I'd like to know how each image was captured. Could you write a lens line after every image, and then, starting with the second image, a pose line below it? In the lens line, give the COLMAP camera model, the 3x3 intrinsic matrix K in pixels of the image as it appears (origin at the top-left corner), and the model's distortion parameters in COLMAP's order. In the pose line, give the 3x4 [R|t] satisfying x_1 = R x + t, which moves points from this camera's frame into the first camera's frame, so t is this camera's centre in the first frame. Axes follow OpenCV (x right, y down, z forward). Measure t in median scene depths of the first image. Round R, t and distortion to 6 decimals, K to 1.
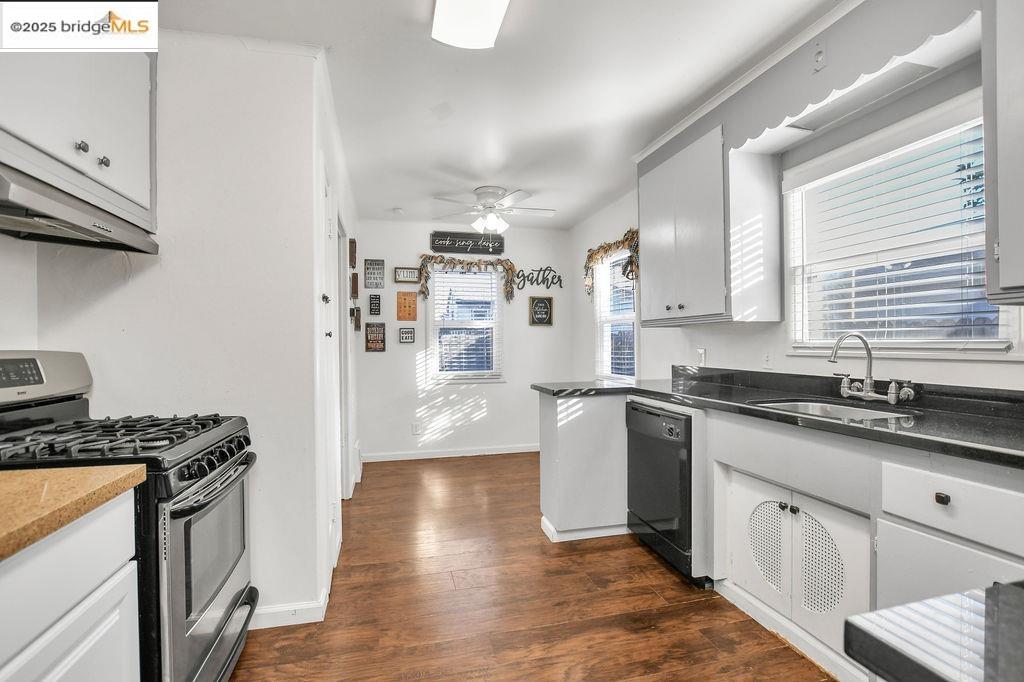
lens RADIAL K [[465.8, 0, 511.2], [0, 465.8, 341.9], [0, 0, 1]] dist [-0.028768, 0.003555]
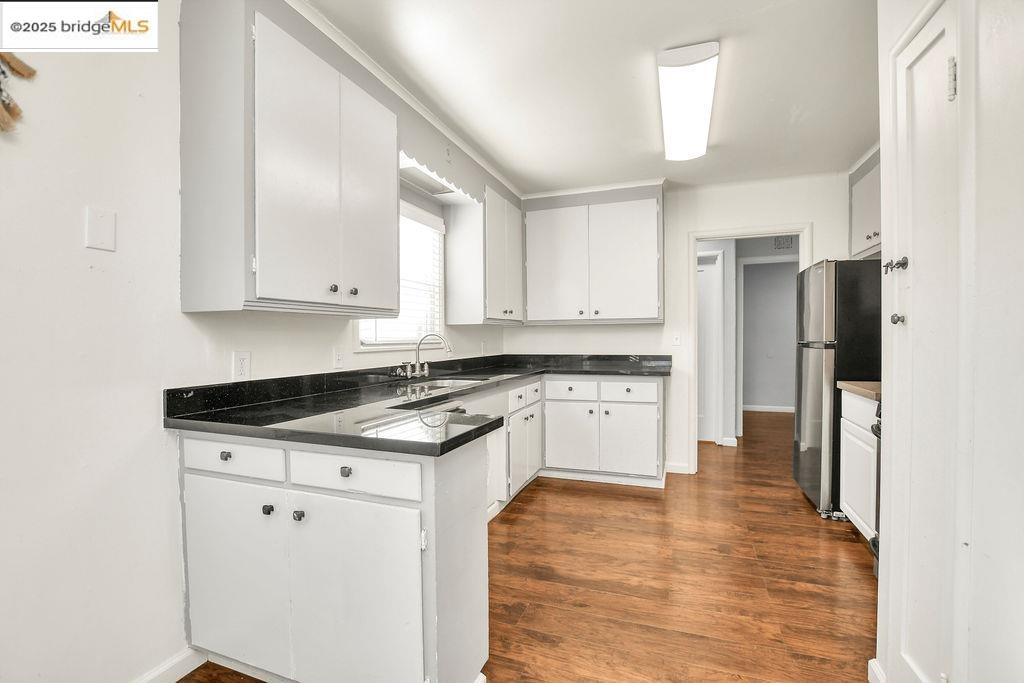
lens RADIAL K [[465.8, 0, 510.0], [0, 465.8, 348.6], [0, 0, 1]] dist [-0.028768, 0.003555]
pose [[-0.817990, 0.003065, 0.575224, -0.363561], [0.016502, 0.999699, 0.018140, 0.008234], [-0.574995, 0.024331, -0.817795, 2.044945]]
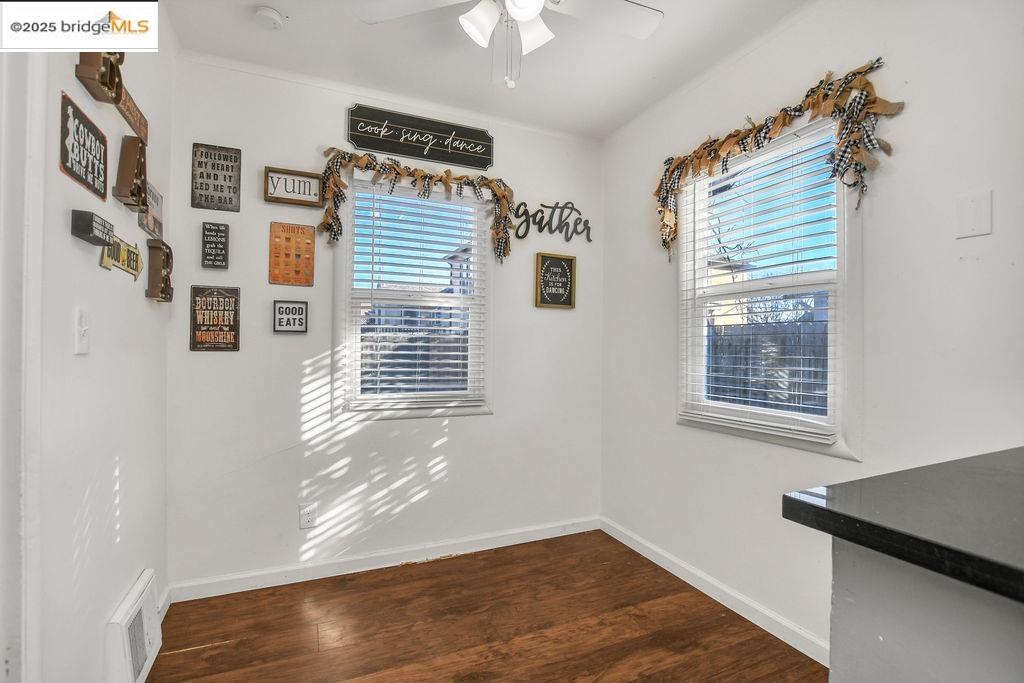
lens RADIAL K [[465.8, 0, 510.2], [0, 465.8, 340.4], [0, 0, 1]] dist [-0.028768, 0.003555]
pose [[0.985906, 0.018654, 0.166259, -0.081820], [-0.017381, 0.999807, -0.009108, 0.009636], [-0.166397, 0.006090, 0.986040, 0.493505]]
